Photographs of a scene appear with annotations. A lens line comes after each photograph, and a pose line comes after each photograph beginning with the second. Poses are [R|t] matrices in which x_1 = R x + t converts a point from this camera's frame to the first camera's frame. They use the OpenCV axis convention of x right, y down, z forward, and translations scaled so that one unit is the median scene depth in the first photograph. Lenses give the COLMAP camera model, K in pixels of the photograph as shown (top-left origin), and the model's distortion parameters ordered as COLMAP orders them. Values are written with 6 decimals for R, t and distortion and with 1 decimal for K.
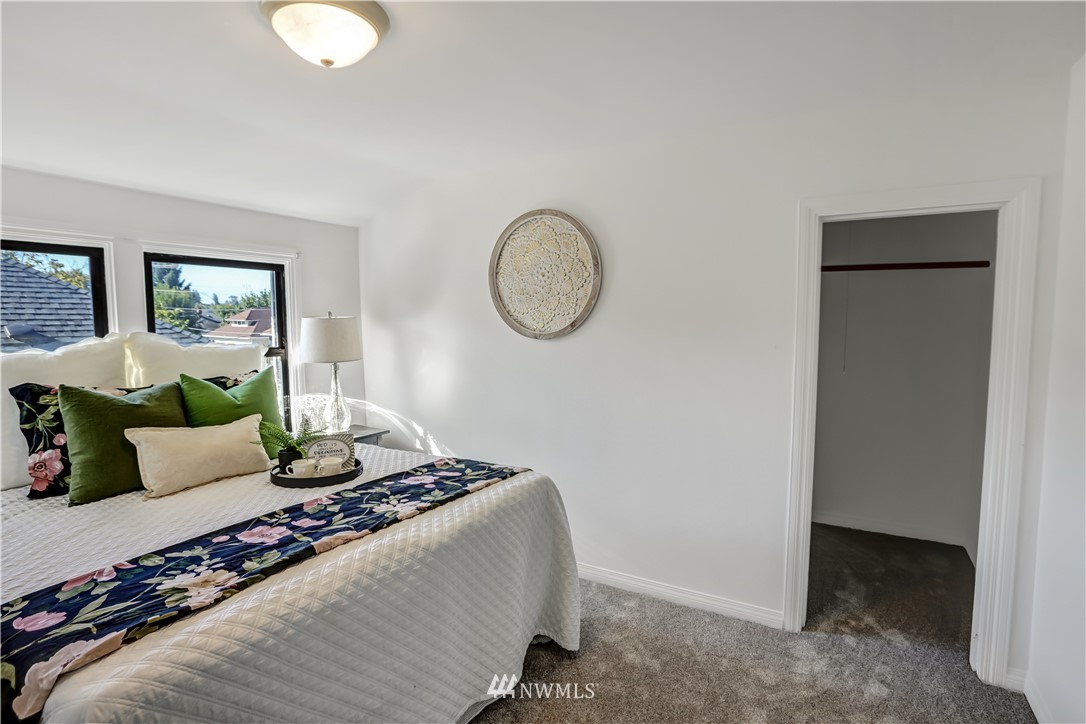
lens RADIAL K [[541.2, 0, 542.2], [0, 541.2, 366.7], [0, 0, 1]] dist [-0.043049, 0.016492]
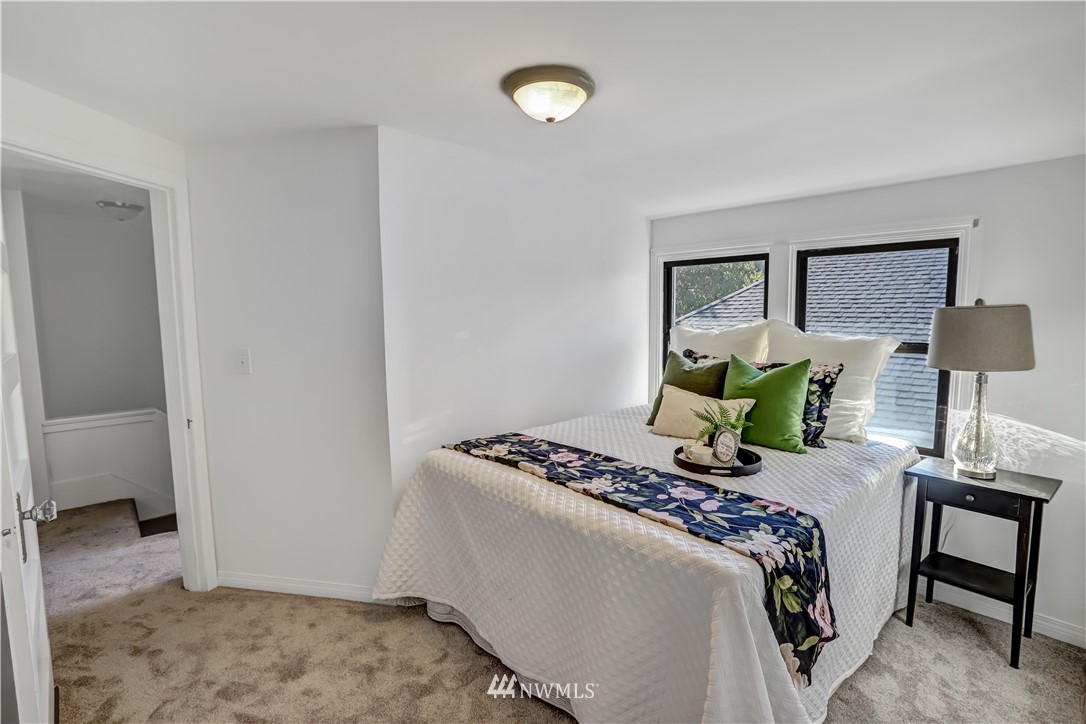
lens RADIAL K [[541.2, 0, 544.3], [0, 541.2, 360.2], [0, 0, 1]] dist [-0.043049, 0.016492]
pose [[-0.310272, 0.086727, -0.946684, 0.660492], [-0.080707, 0.989832, 0.117131, -0.087541], [0.947216, 0.112746, -0.300118, 1.038363]]
